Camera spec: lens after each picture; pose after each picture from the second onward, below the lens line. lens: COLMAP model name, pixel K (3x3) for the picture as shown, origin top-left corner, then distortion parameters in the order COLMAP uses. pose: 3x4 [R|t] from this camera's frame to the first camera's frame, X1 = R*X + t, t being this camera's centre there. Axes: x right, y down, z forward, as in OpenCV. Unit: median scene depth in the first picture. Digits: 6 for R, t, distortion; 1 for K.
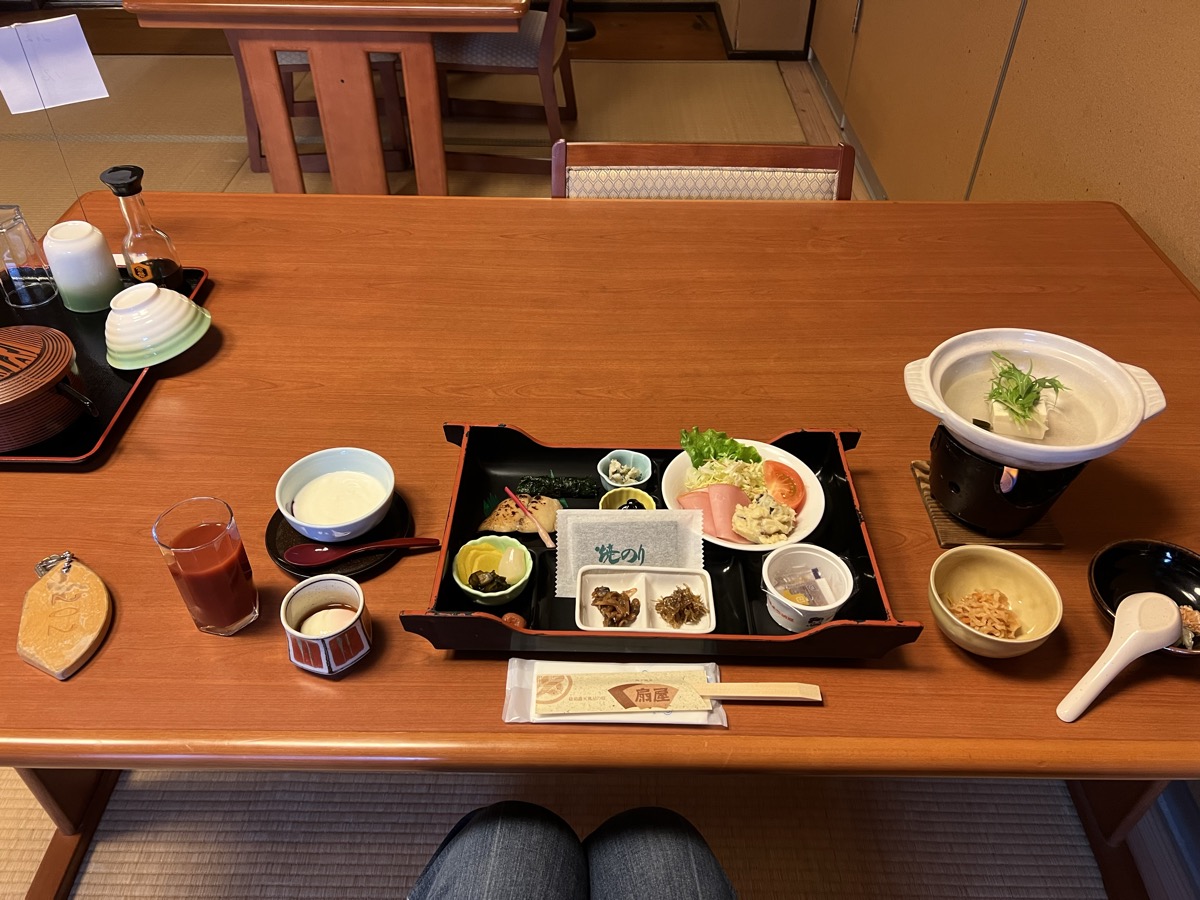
lens RADIAL K [[897.3, 0, 600.0], [0, 897.3, 450.0], [0, 0, 1]] dist [0.052890, -0.056361]
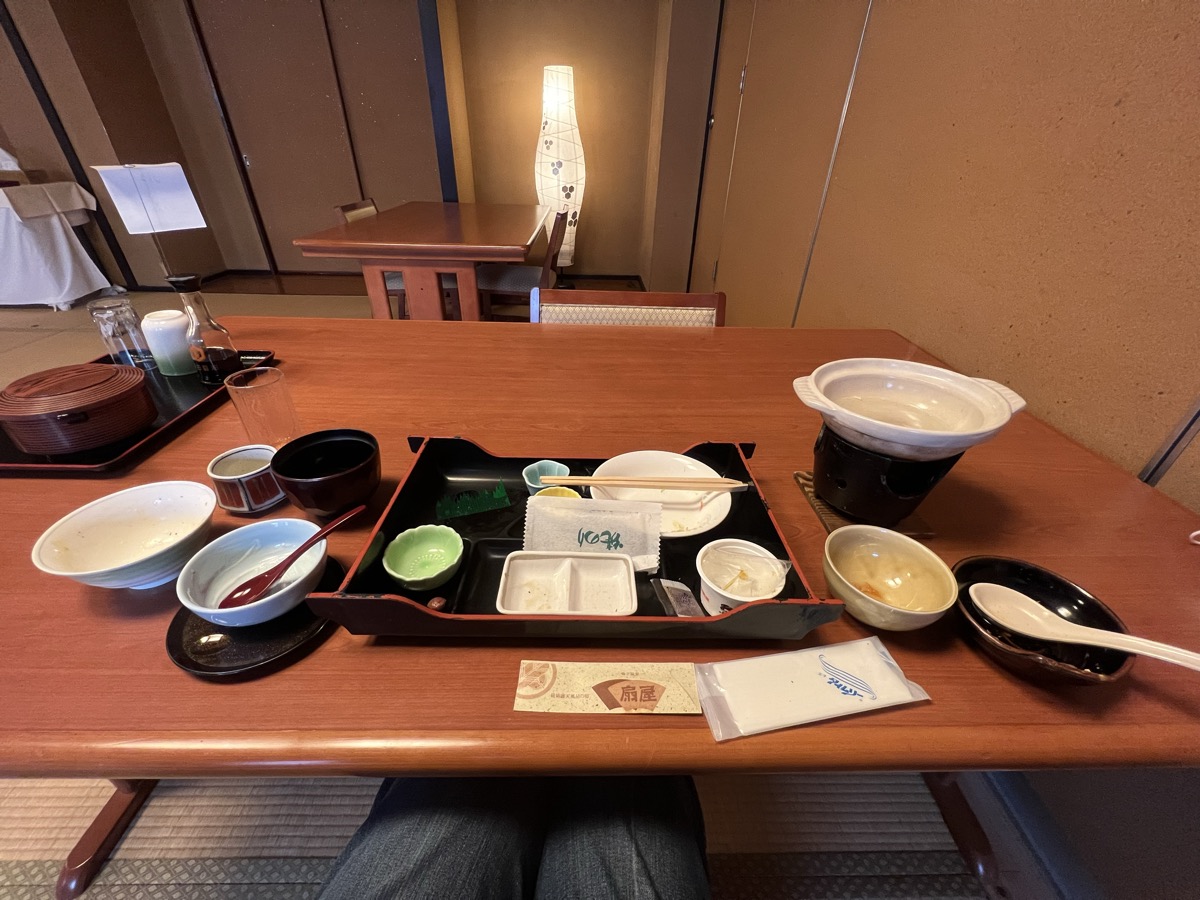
lens RADIAL K [[484.1, 0, 597.0], [0, 484.1, 444.6], [0, 0, 1]] dist [-0.000076, -0.000360]
pose [[0.999472, 0.001745, 0.032439, 0.055215], [0.003295, 0.987963, -0.154653, 0.083109], [-0.032319, 0.154678, 0.987436, 0.369511]]
